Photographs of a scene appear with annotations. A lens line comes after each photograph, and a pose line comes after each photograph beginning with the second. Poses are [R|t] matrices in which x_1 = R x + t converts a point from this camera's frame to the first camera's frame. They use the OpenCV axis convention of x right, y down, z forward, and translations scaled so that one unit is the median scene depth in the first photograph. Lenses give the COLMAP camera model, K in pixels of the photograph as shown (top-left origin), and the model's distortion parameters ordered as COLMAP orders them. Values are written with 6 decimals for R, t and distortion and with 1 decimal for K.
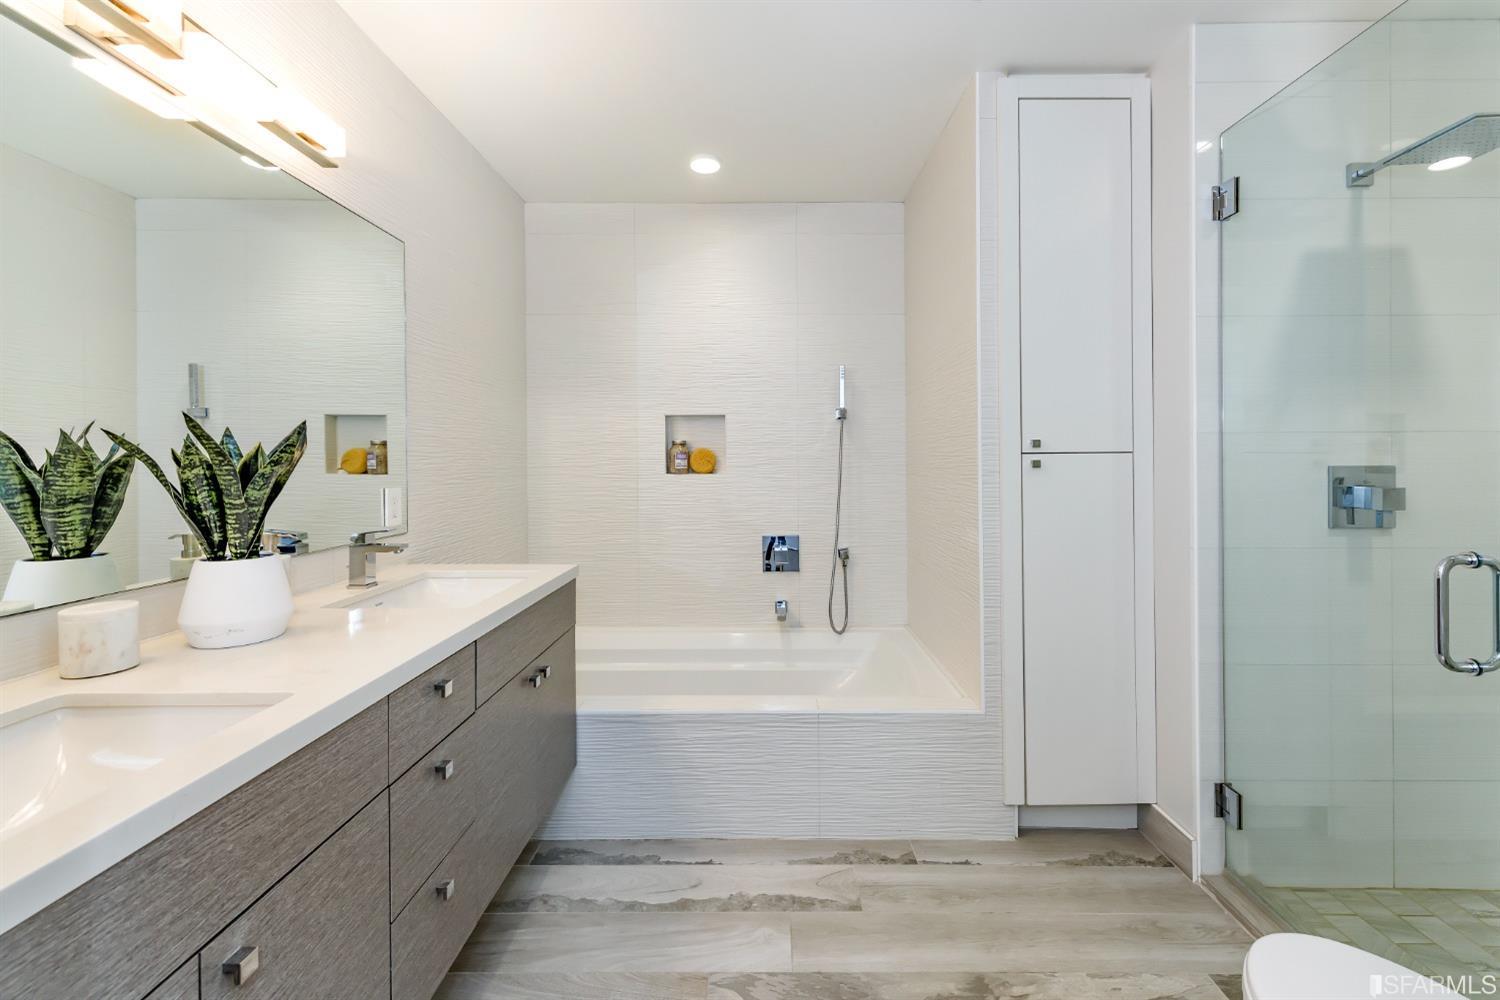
lens RADIAL K [[603.8, 0, 750.9], [0, 603.8, 469.4], [0, 0, 1]] dist [0.000754, 0.000158]
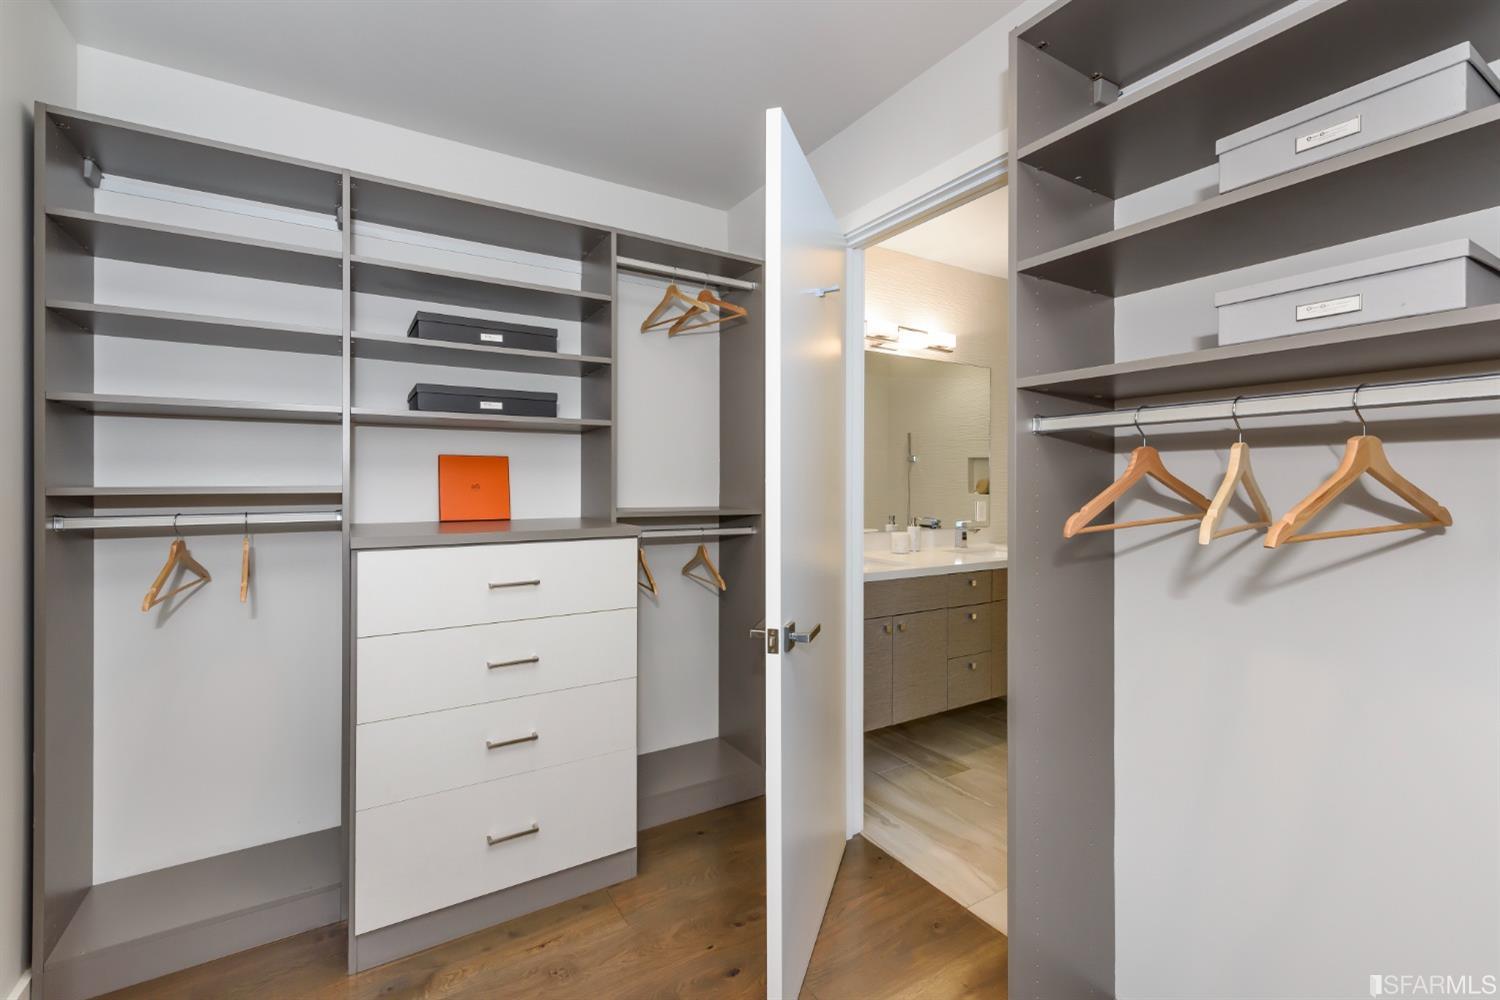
lens RADIAL K [[649.7, 0, 750.0], [0, 649.7, 500.0], [0, 0, 1]] dist [-0.000034, -0.000017]
pose [[0.536388, 0.023577, -0.843642, 1.222004], [-0.011914, 0.999722, 0.020365, -0.009179], [0.843888, -0.000872, 0.536519, -1.169653]]
